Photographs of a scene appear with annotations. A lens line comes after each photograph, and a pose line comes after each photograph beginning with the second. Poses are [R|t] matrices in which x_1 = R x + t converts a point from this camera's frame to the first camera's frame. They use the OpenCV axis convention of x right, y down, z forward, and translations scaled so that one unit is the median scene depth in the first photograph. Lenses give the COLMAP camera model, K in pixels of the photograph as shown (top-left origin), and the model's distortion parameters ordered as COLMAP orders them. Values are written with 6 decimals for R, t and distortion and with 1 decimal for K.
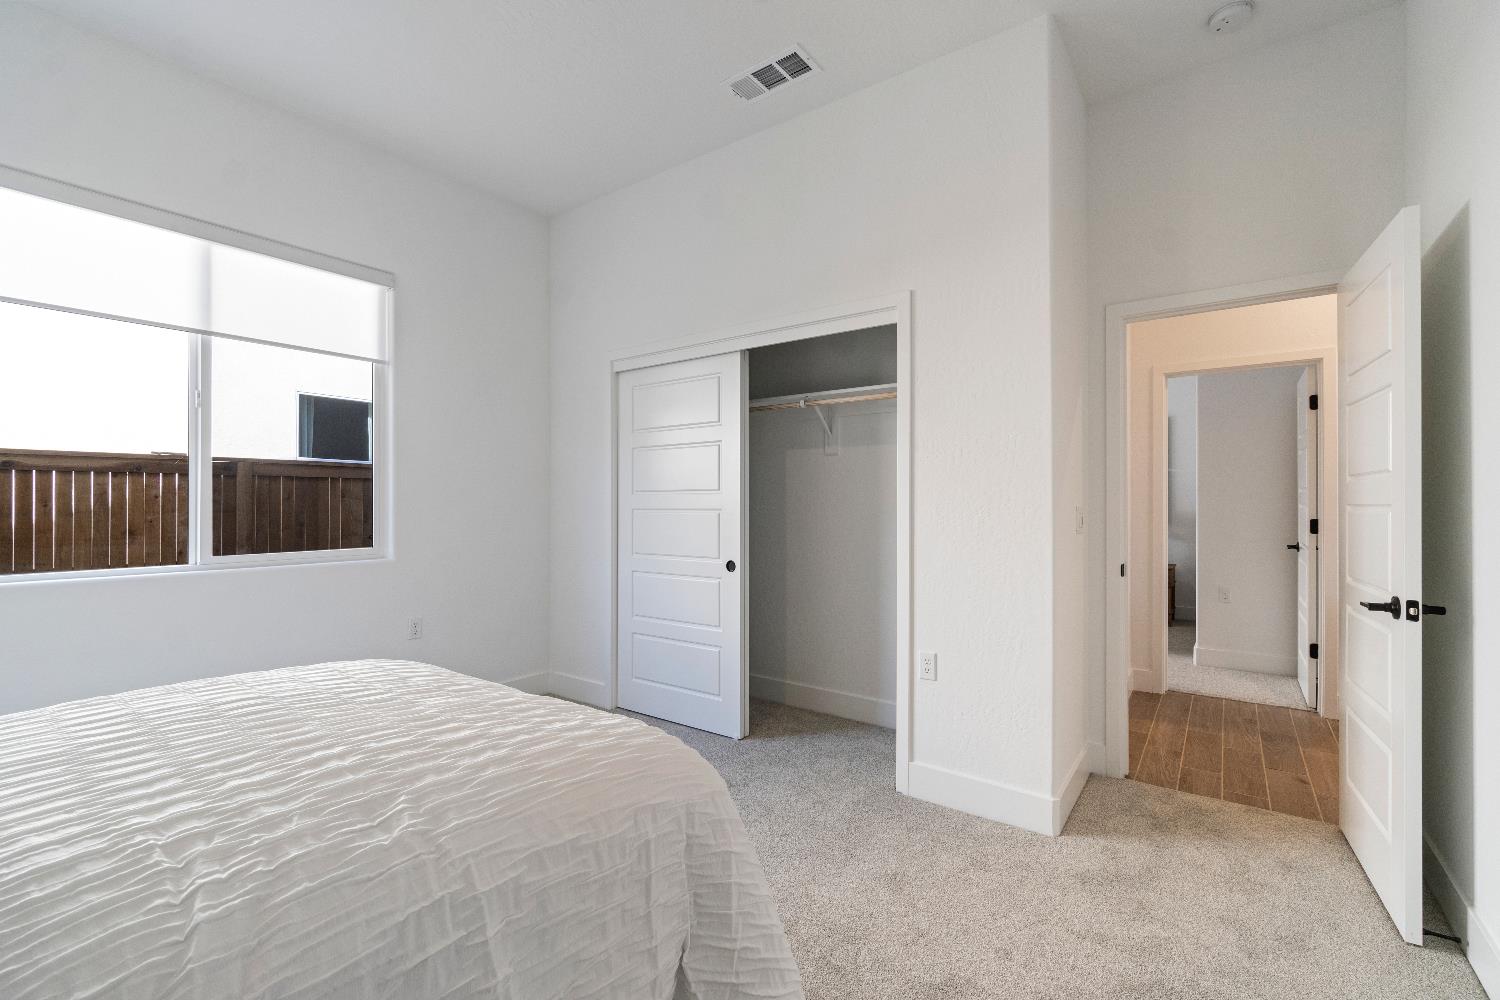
lens RADIAL K [[654.1, 0, 751.7], [0, 654.1, 499.6], [0, 0, 1]] dist [0.002386, 0.000306]
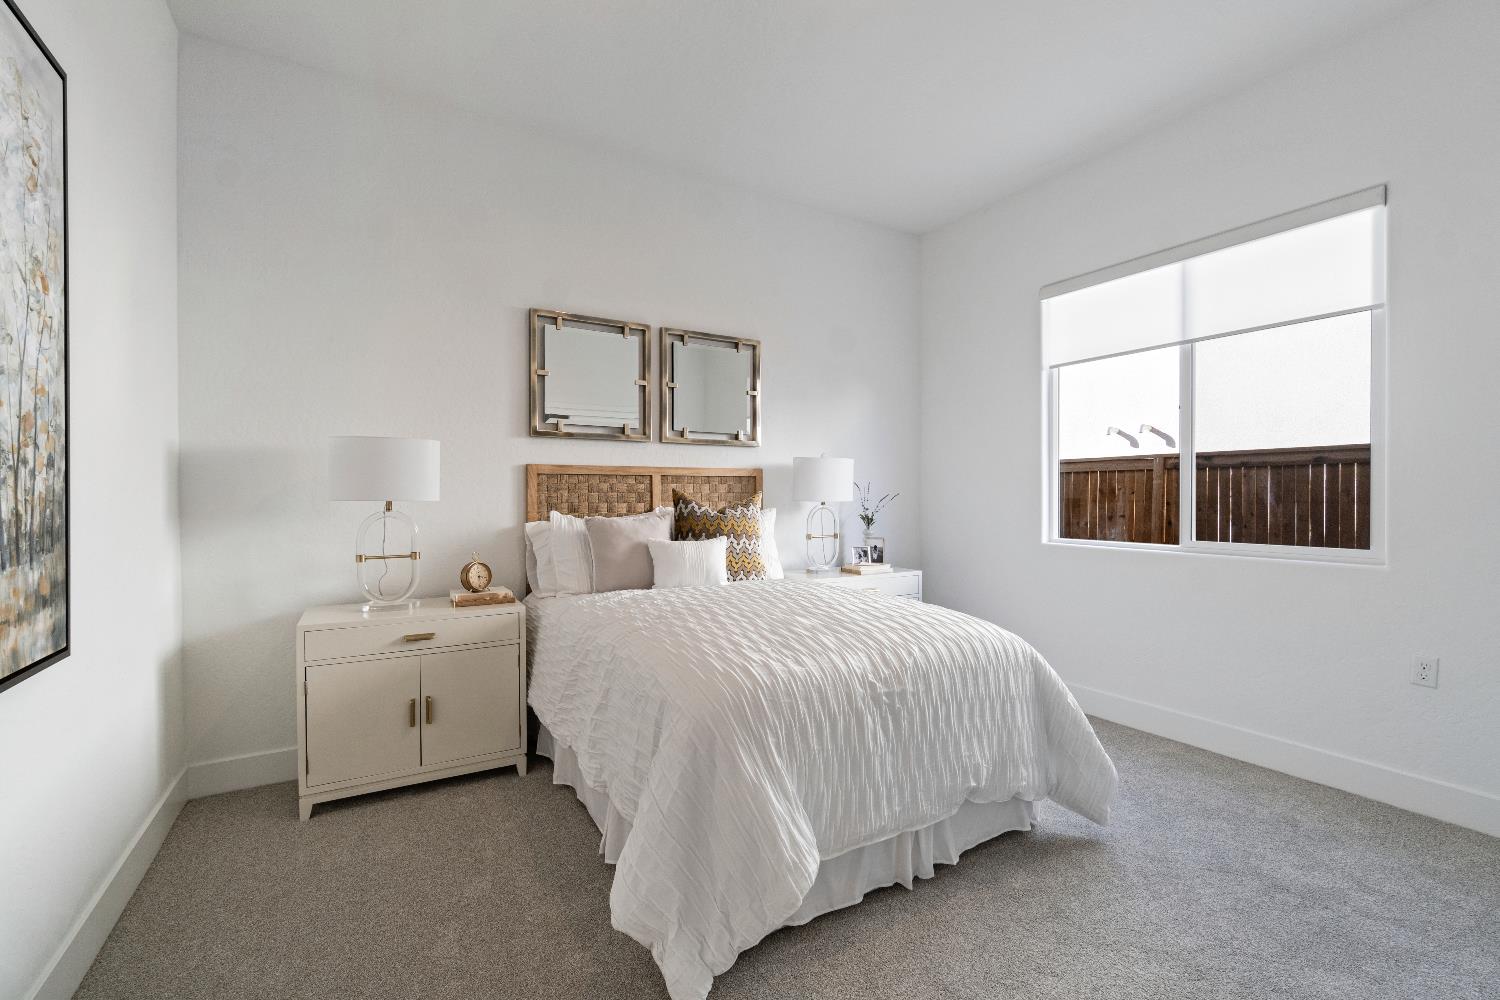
lens RADIAL K [[654.1, 0, 753.4], [0, 654.1, 503.4], [0, 0, 1]] dist [0.002386, 0.000306]
pose [[-0.398817, 0.014981, -0.916908, 0.498422], [0.006360, 0.999888, 0.013570, 0.003041], [0.917008, -0.000420, -0.398868, 0.756041]]
